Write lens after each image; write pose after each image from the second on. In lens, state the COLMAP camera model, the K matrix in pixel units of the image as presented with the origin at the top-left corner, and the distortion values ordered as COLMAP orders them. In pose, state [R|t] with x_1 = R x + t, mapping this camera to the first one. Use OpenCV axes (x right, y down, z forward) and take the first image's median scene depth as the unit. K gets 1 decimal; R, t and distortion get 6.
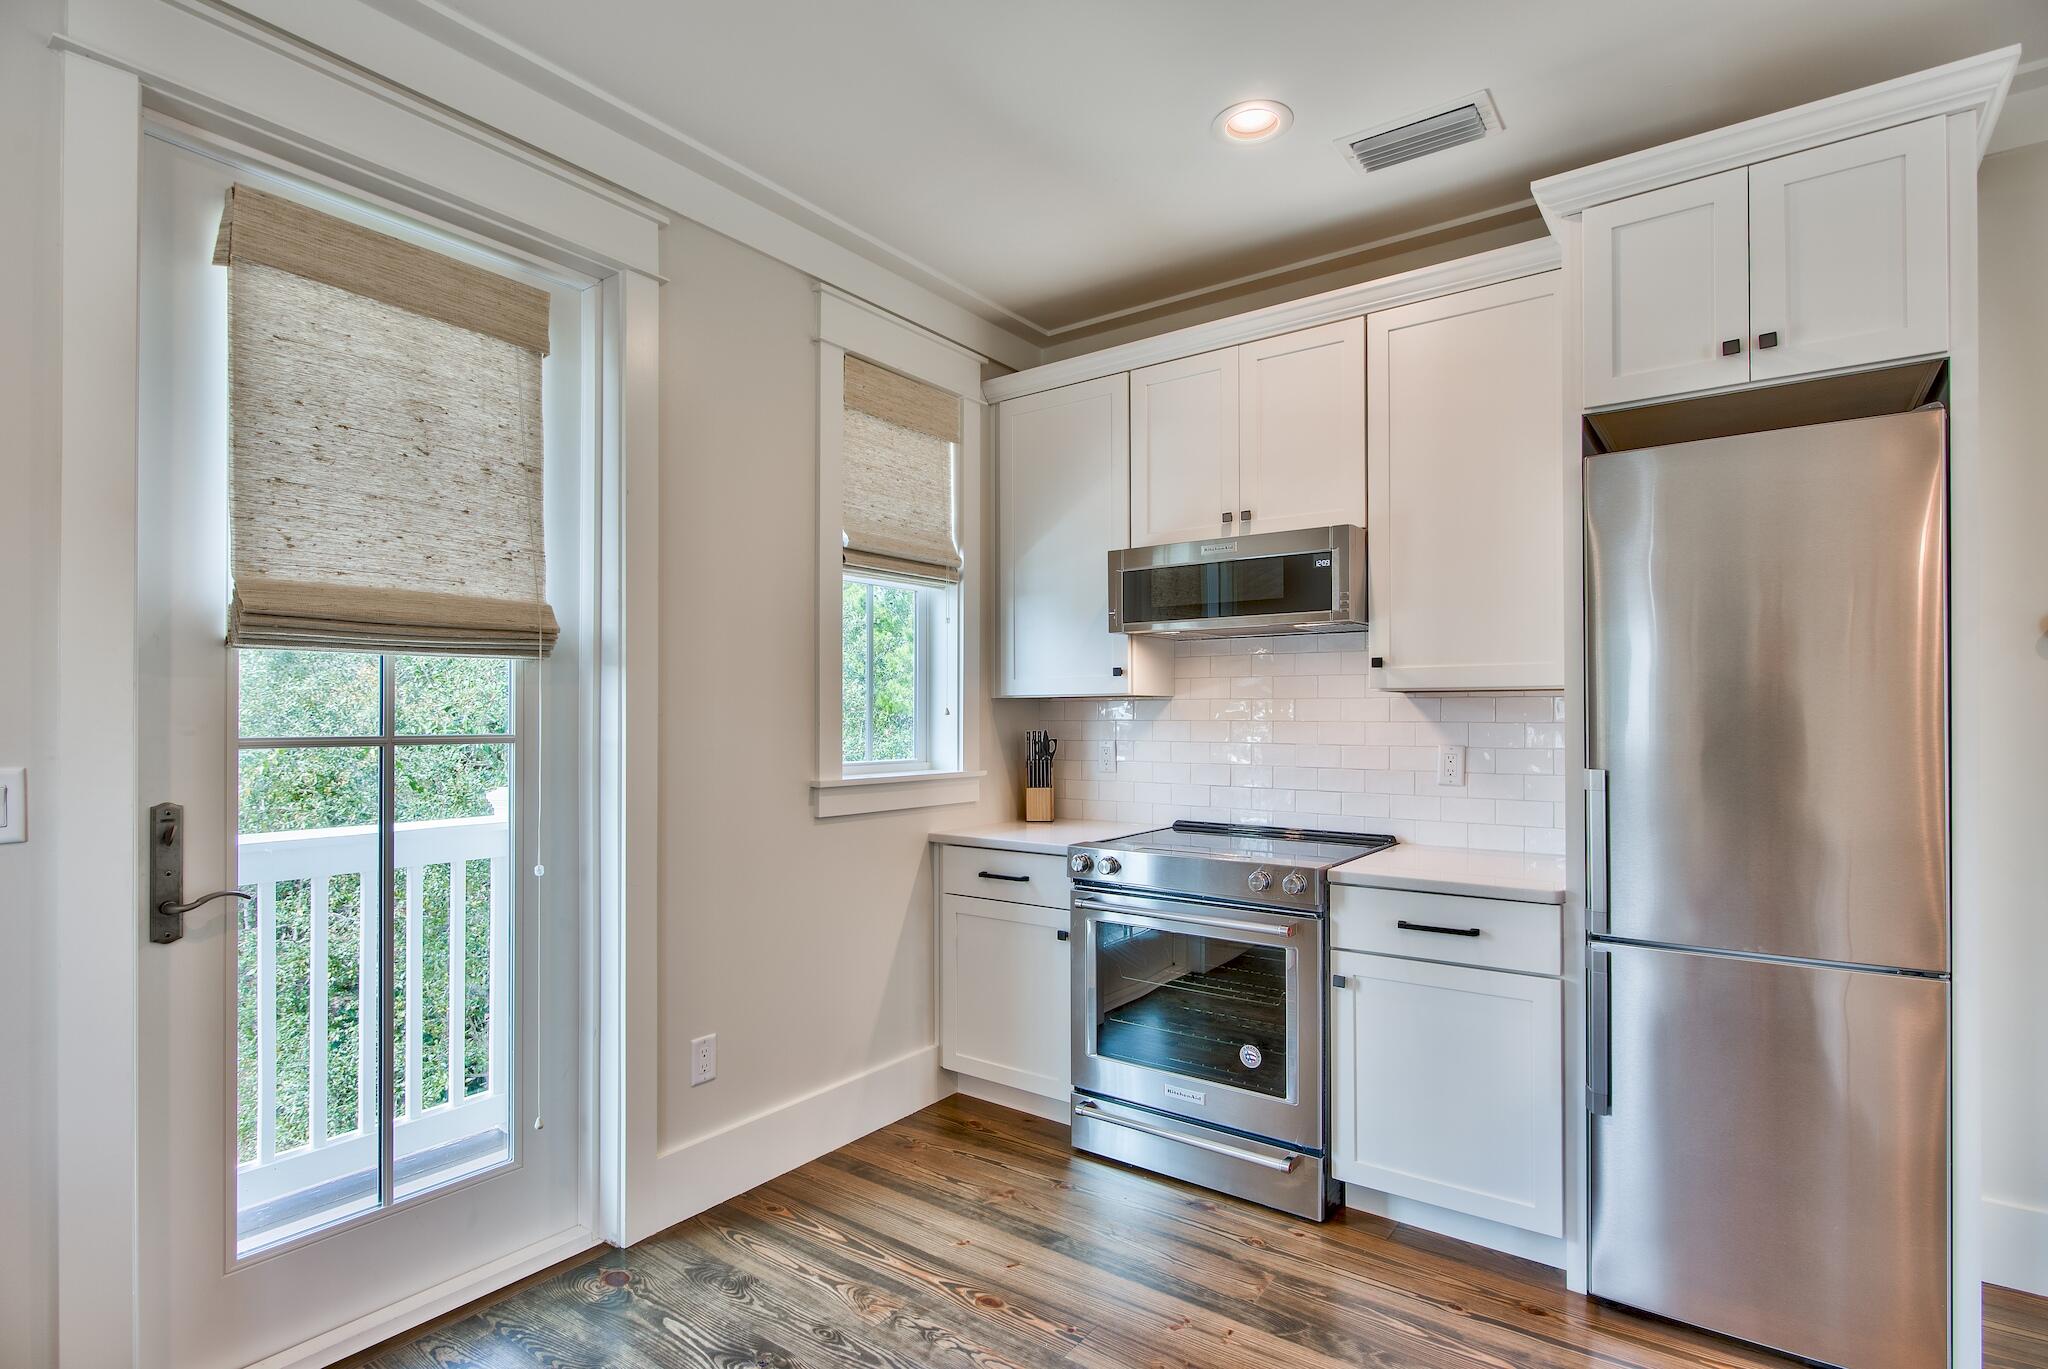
lens RADIAL K [[996.7, 0, 1028.8], [0, 996.7, 712.1], [0, 0, 1]] dist [0.001290, -0.000784]
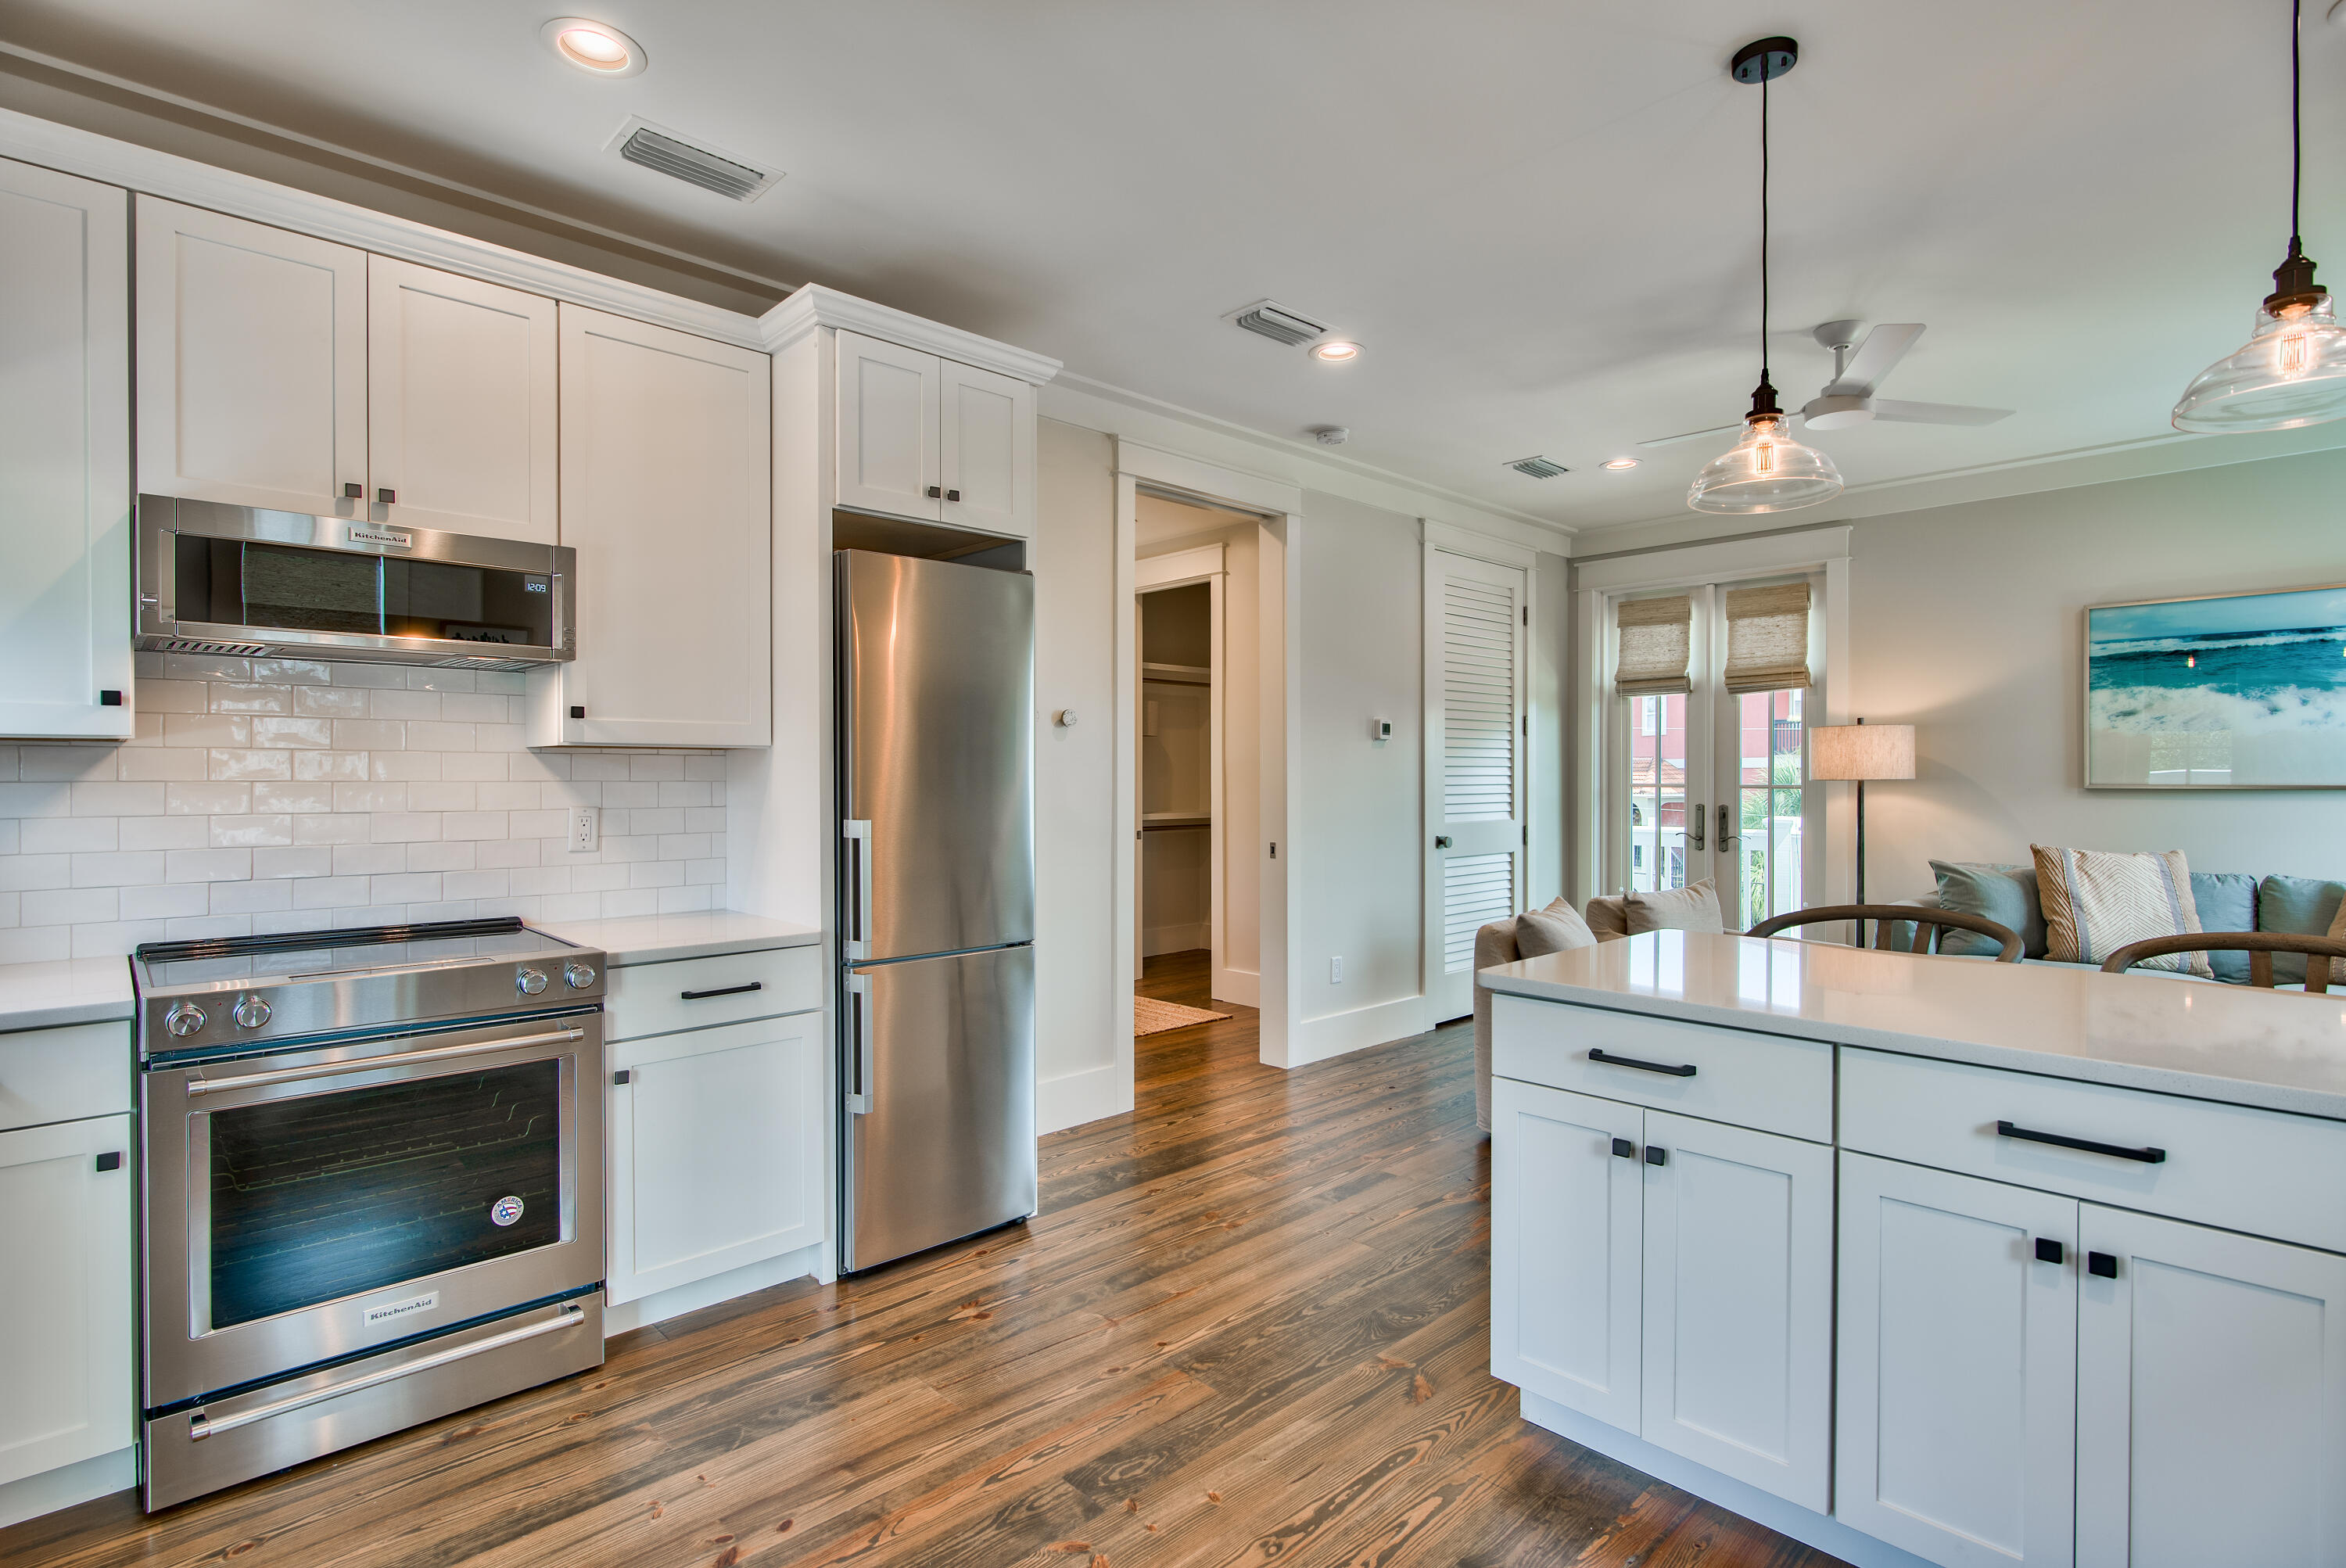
lens RADIAL K [[1148.2, 0, 1173.0], [0, 1148.2, 784.0], [0, 0, 1]] dist [0.001105, -0.000135]
pose [[0.181483, -0.006868, 0.983370, -0.576462], [-0.003365, 0.999965, 0.007605, 0.003308], [-0.983388, -0.004689, 0.181454, 0.334566]]
